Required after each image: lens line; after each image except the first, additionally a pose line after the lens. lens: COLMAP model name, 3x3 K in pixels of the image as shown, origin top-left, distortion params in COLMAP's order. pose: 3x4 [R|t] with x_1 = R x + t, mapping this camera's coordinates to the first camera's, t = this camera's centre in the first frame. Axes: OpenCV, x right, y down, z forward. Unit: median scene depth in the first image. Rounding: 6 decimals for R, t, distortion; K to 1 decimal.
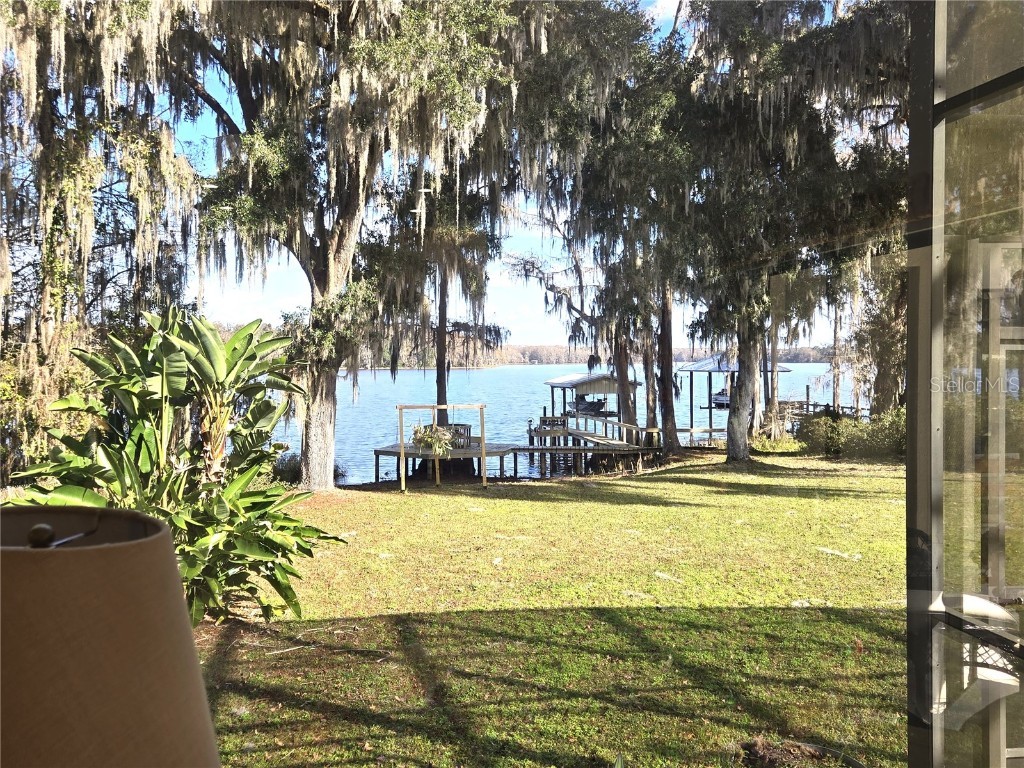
lens RADIAL K [[824.8, 0, 512.0], [0, 824.8, 384.0], [0, 0, 1]] dist [0.105757, -0.092971]
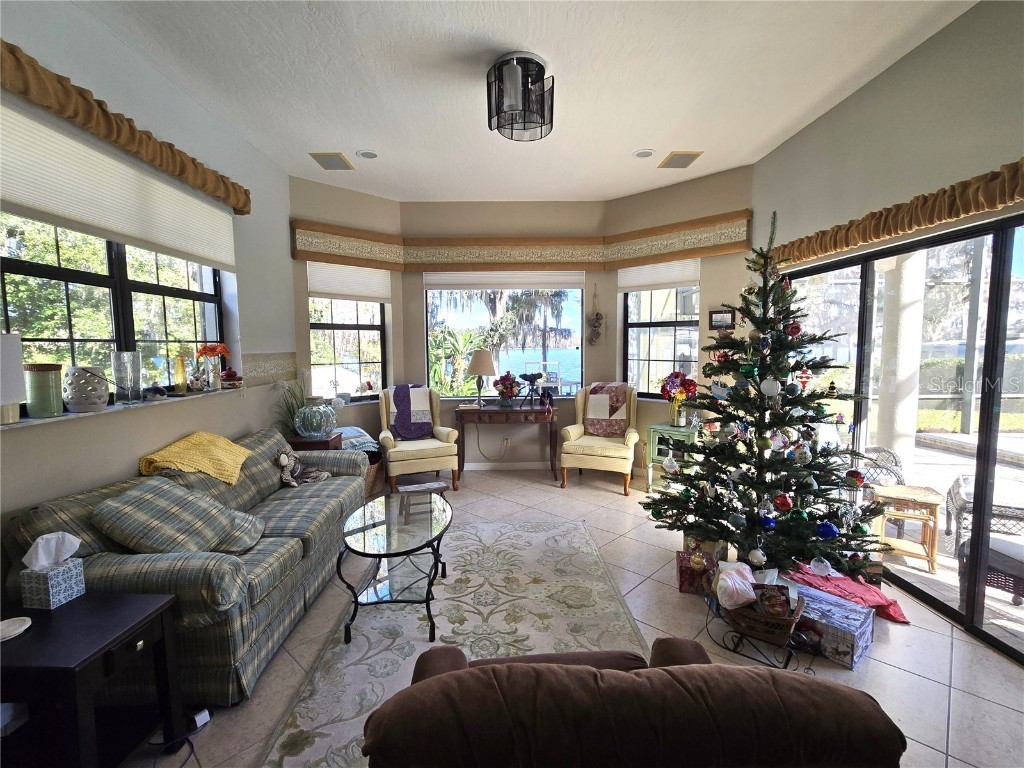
lens RADIAL K [[418.7, 0, 508.9], [0, 418.7, 385.0], [0, 0, 1]] dist [-0.000717, 0.000578]
pose [[0.982226, 0.009202, -0.187476, 0.050773], [0.003009, 0.997897, 0.064748, 0.012433], [0.187677, -0.064161, 0.980133, -0.227989]]
